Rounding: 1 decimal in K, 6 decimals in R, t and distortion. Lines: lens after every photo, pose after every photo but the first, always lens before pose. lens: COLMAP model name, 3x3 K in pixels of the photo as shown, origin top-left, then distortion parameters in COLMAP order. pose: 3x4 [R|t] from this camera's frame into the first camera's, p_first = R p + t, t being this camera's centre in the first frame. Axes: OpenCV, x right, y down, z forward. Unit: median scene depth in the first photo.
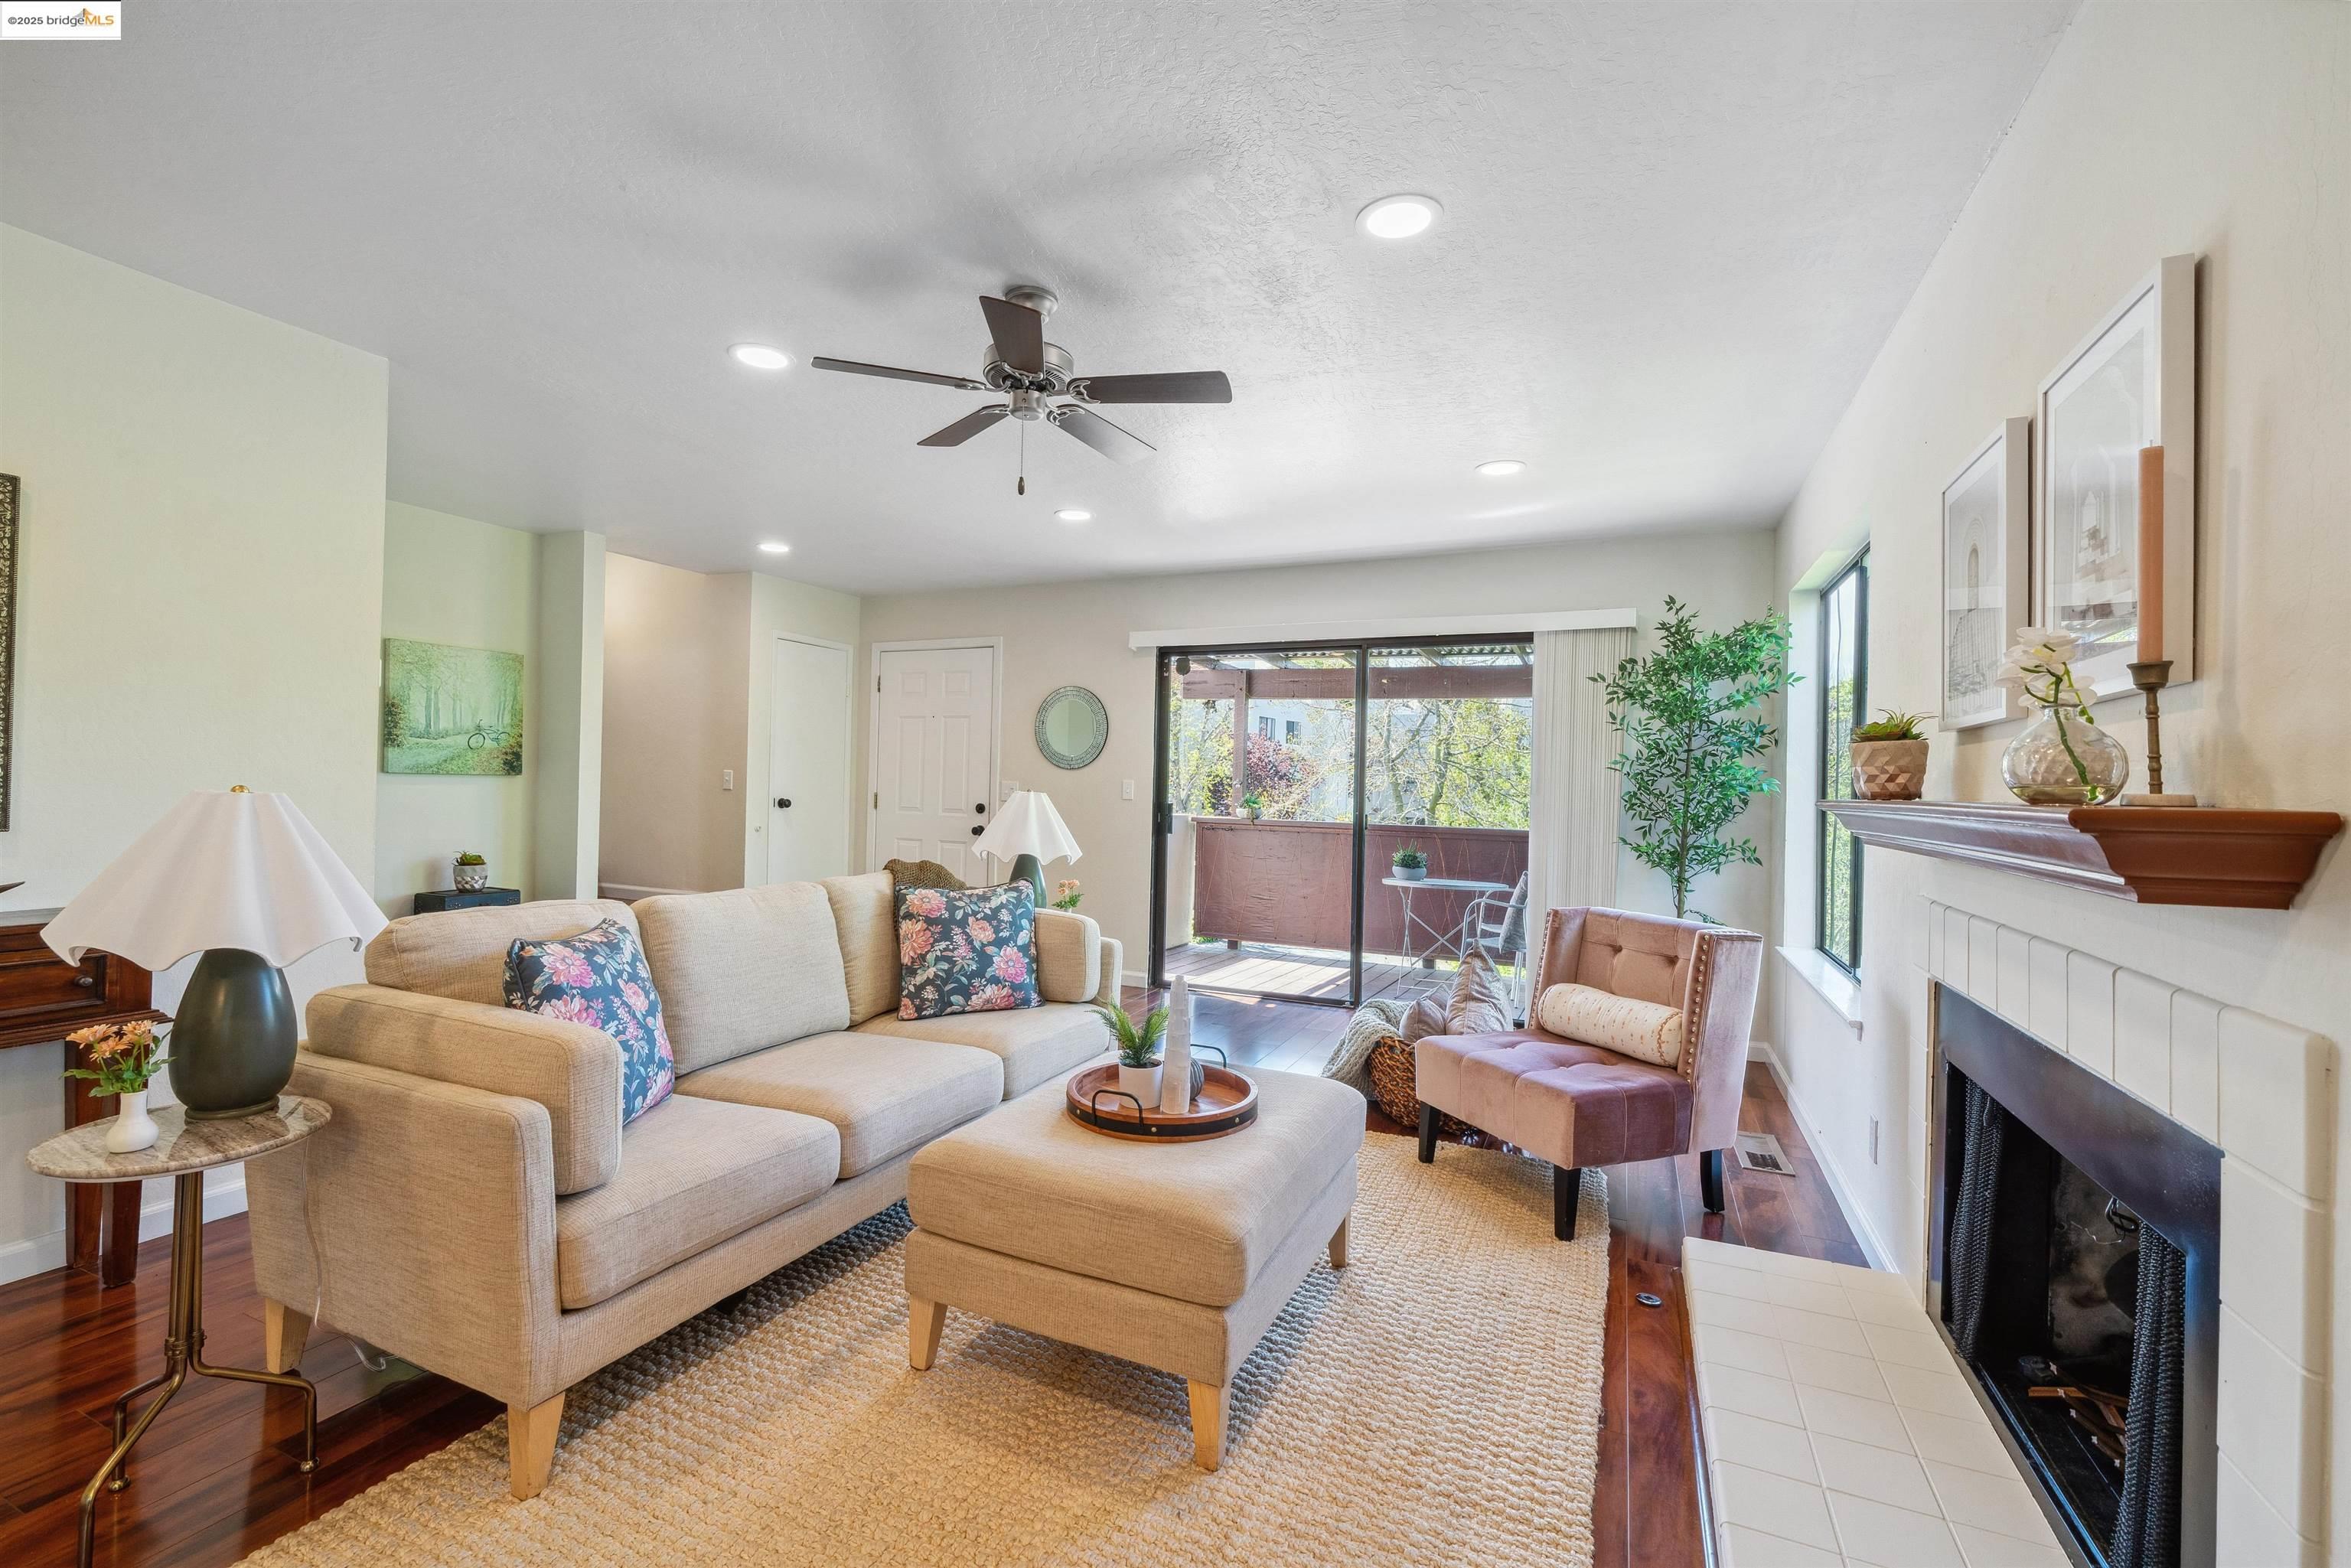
lens RADIAL K [[1005.7, 0, 1174.8], [0, 1005.7, 776.6], [0, 0, 1]] dist [0.001561, 0.000178]
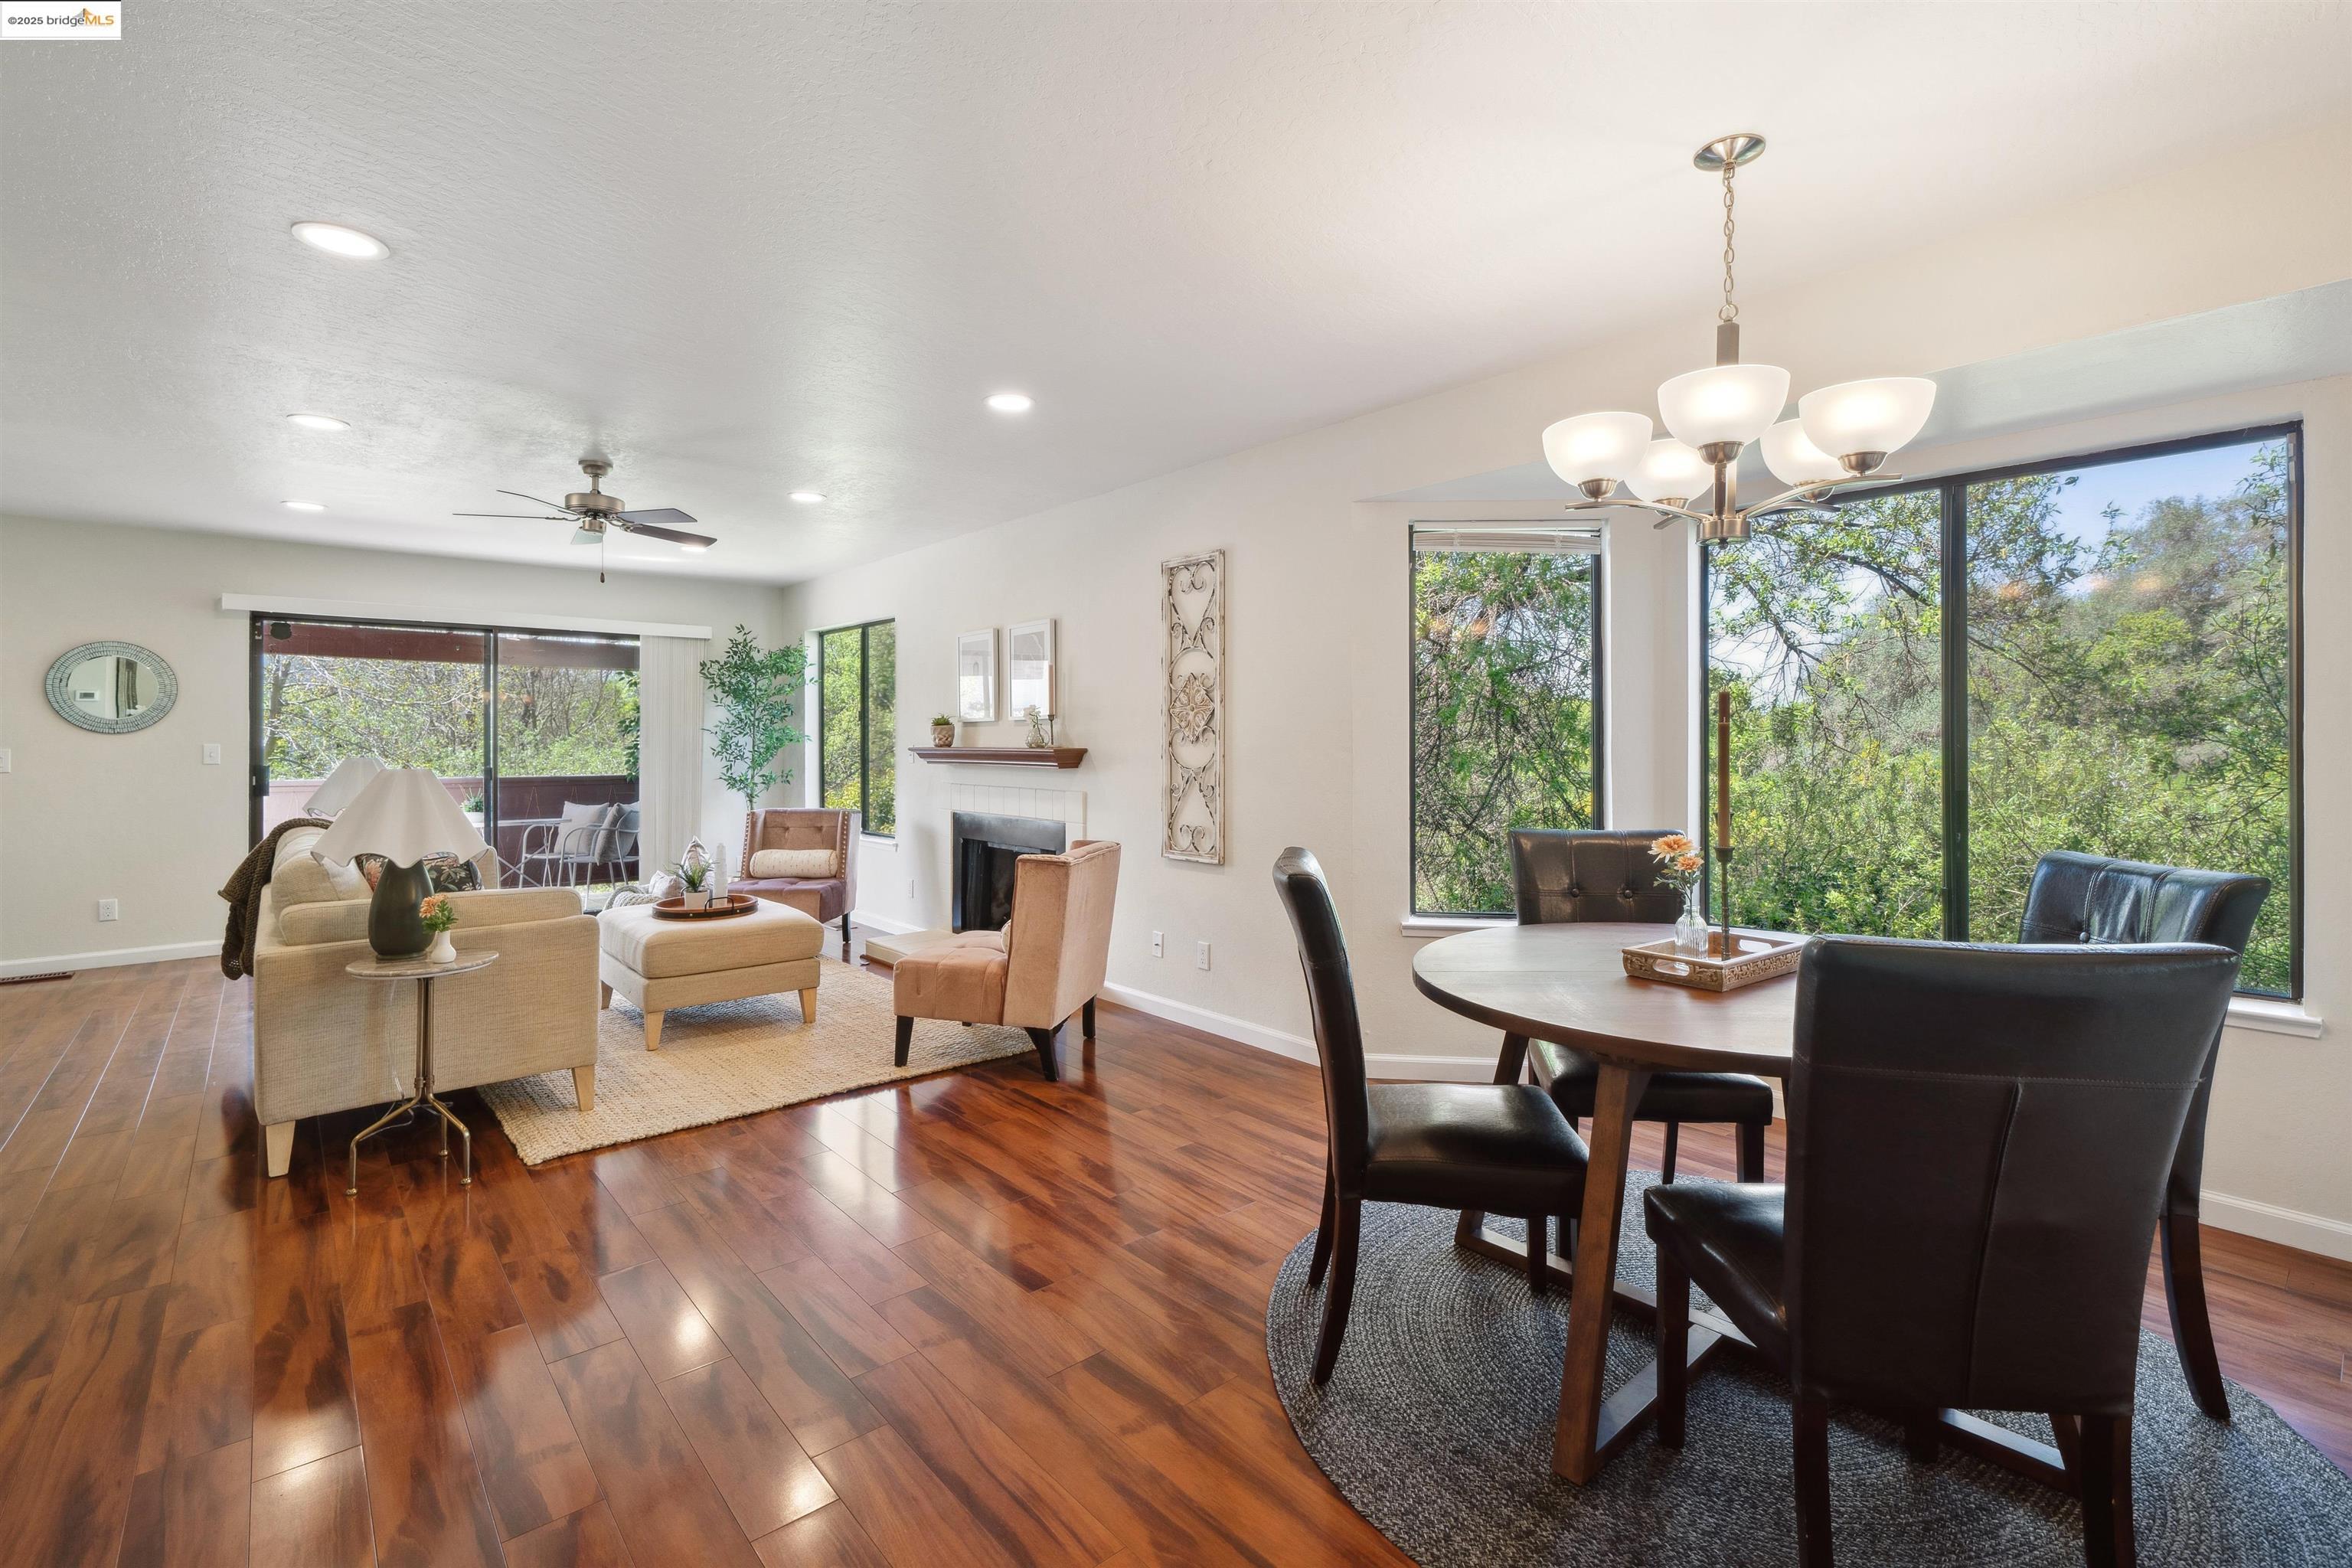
lens RADIAL K [[1031.7, 0, 1175.8], [0, 1031.7, 742.4], [0, 0, 1]] dist [0.000916, 0.000053]
pose [[0.413767, -0.023485, 0.910080, -0.752322], [0.002535, 0.999693, 0.024645, -0.026940], [-0.910379, -0.007890, 0.413700, -0.347097]]
